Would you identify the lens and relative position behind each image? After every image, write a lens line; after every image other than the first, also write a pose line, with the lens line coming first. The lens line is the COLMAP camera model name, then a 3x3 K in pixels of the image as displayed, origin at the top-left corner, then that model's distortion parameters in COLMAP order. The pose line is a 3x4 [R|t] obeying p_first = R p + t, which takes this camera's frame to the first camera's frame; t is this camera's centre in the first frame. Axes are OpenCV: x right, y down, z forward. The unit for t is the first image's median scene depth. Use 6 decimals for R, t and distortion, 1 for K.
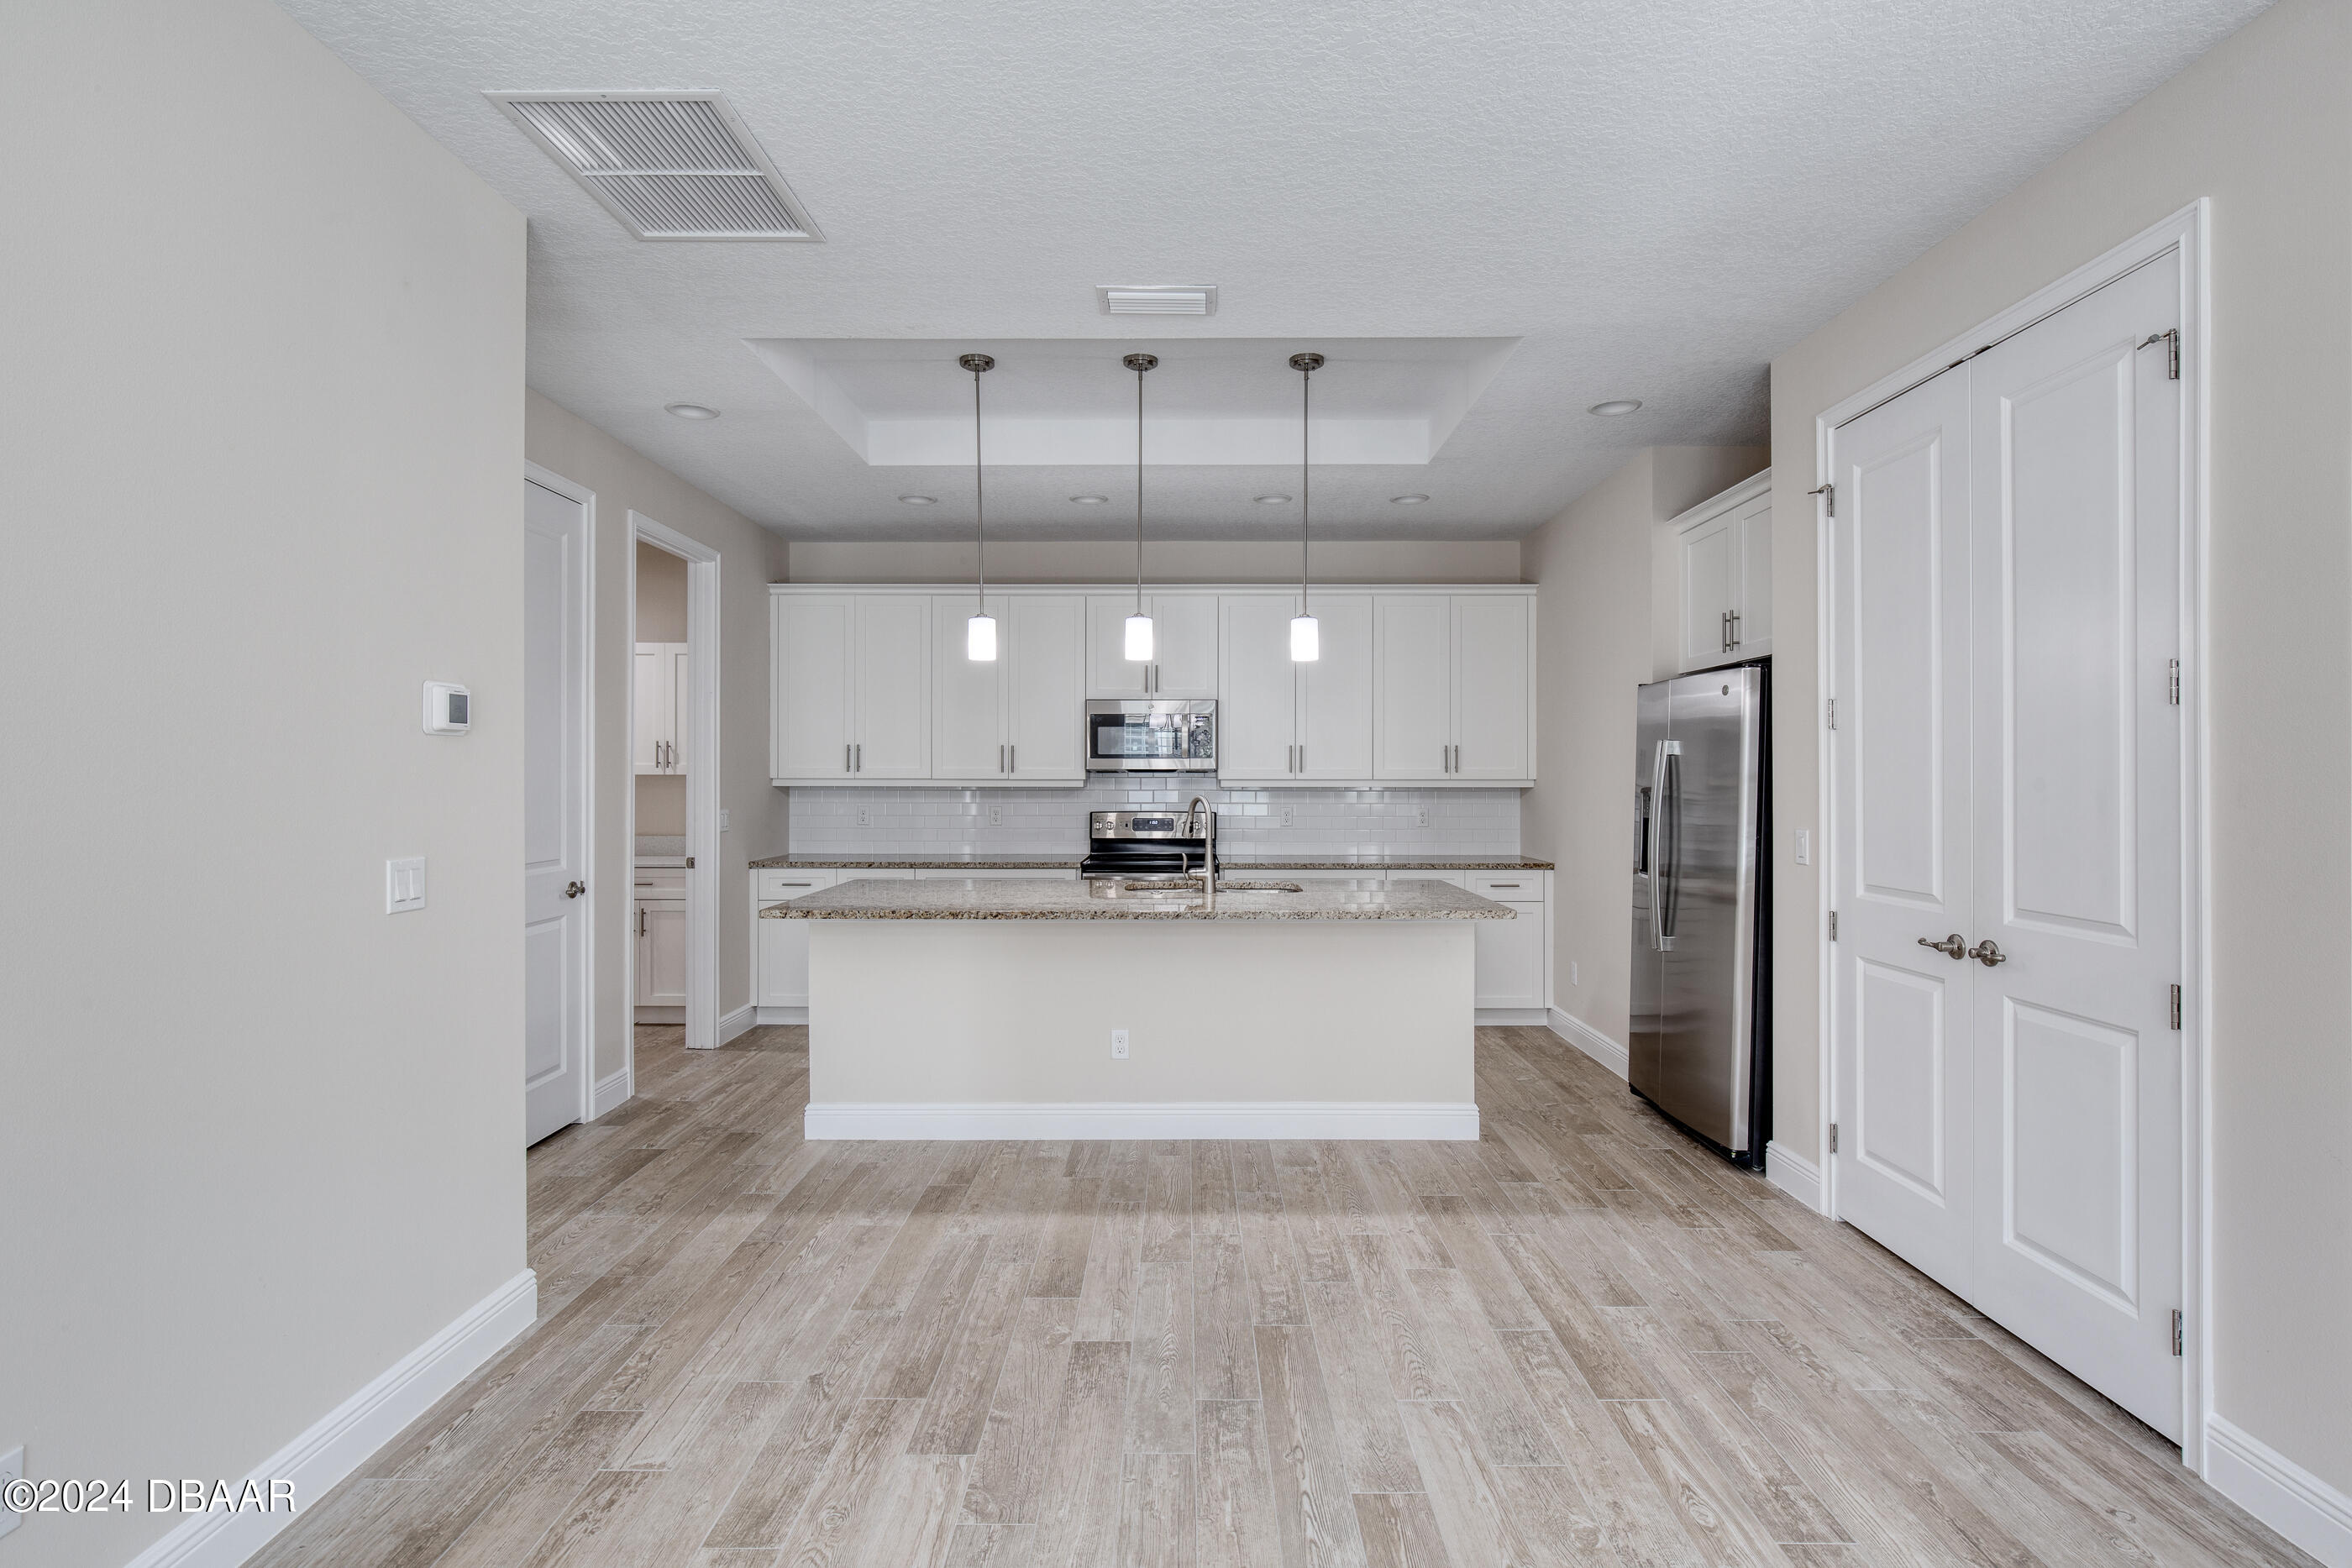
lens RADIAL K [[1134.7, 0, 1184.3], [0, 1134.7, 786.5], [0, 0, 1]] dist [-0.001812, 0.001132]
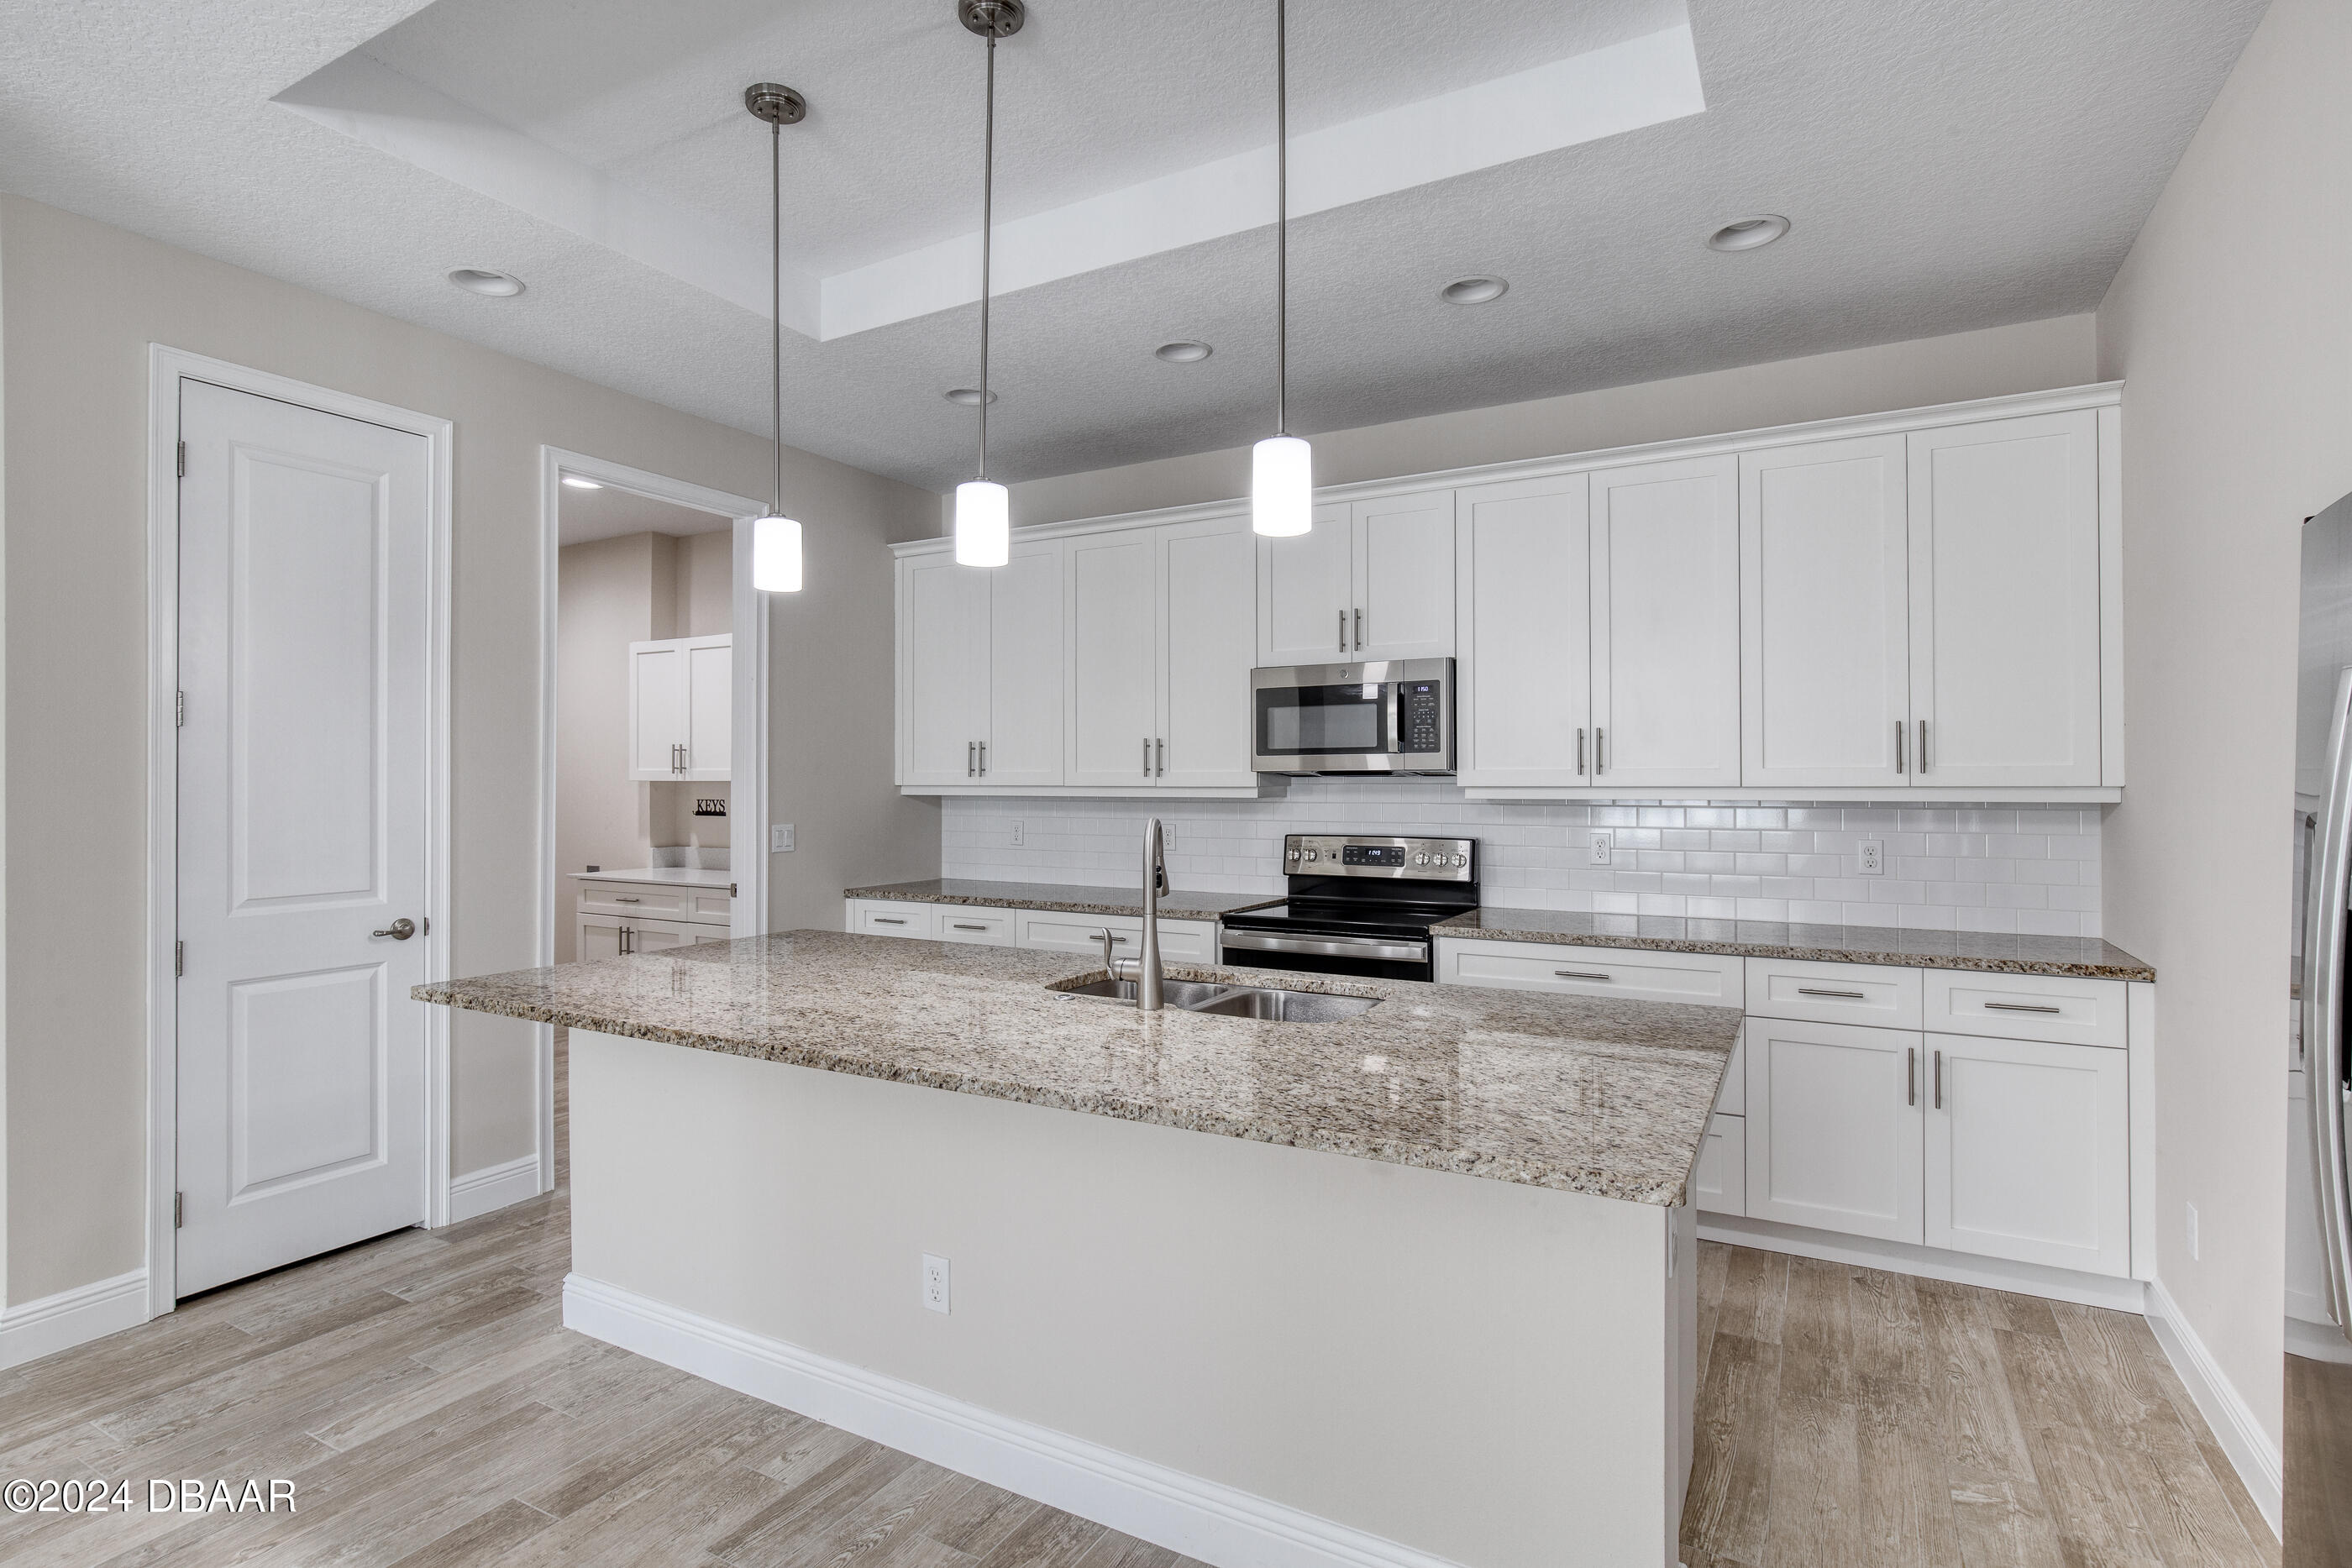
lens RADIAL K [[1129.0, 0, 1164.7], [0, 1129.0, 780.2], [0, 0, 1]] dist [-0.001498, 0.000863]
pose [[0.866276, -0.002839, -0.499558, 0.214575], [-0.002546, 0.999946, -0.010098, -0.003462], [0.499560, 0.010020, 0.866222, 0.416963]]
